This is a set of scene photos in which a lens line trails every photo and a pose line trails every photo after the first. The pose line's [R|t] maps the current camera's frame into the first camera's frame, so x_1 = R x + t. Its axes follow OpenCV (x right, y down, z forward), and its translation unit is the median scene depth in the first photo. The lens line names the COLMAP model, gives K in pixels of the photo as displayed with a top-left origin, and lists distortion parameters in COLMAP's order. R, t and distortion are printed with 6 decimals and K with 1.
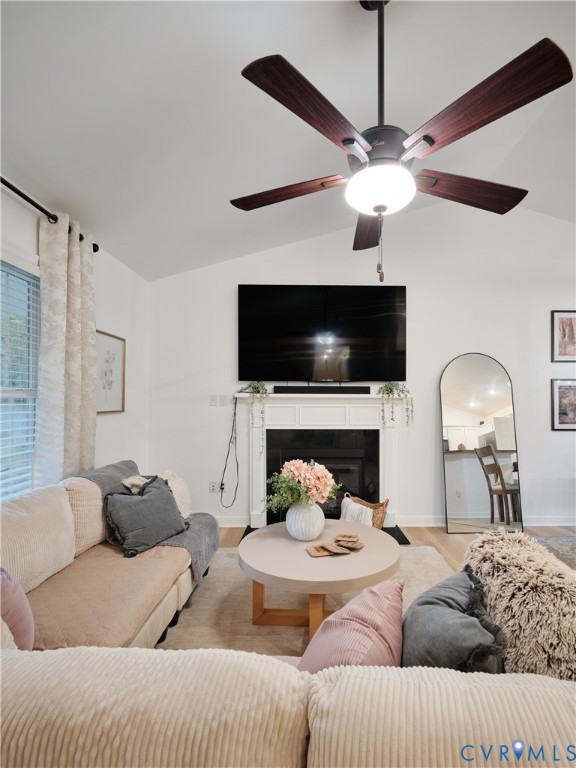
lens RADIAL K [[418.5, 0, 311.9], [0, 418.5, 397.2], [0, 0, 1]] dist [-0.000407, -0.000258]
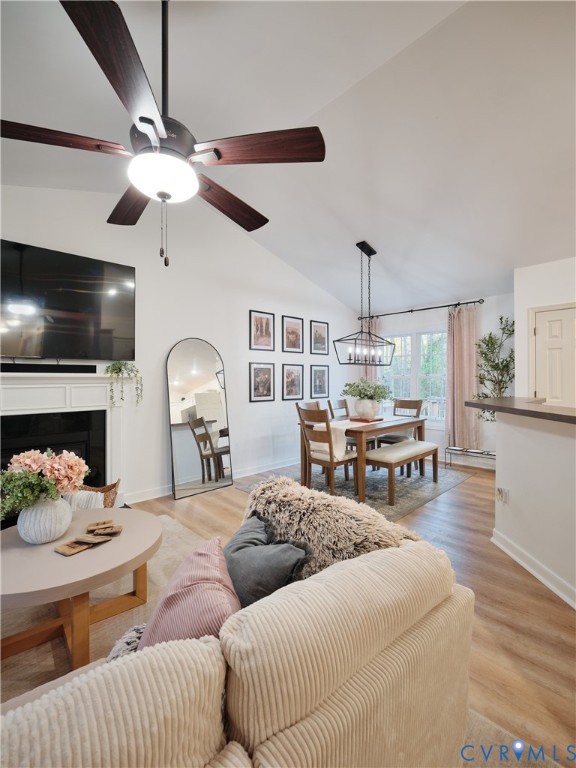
lens RADIAL K [[399.8, 0, 286.4], [0, 399.8, 379.1], [0, 0, 1]] dist [-0.000151, -0.000390]
pose [[0.679365, -0.004622, 0.733786, -0.293440], [0.000067, 0.999981, 0.006238, 0.000174], [-0.733801, -0.004189, 0.679352, 0.079493]]
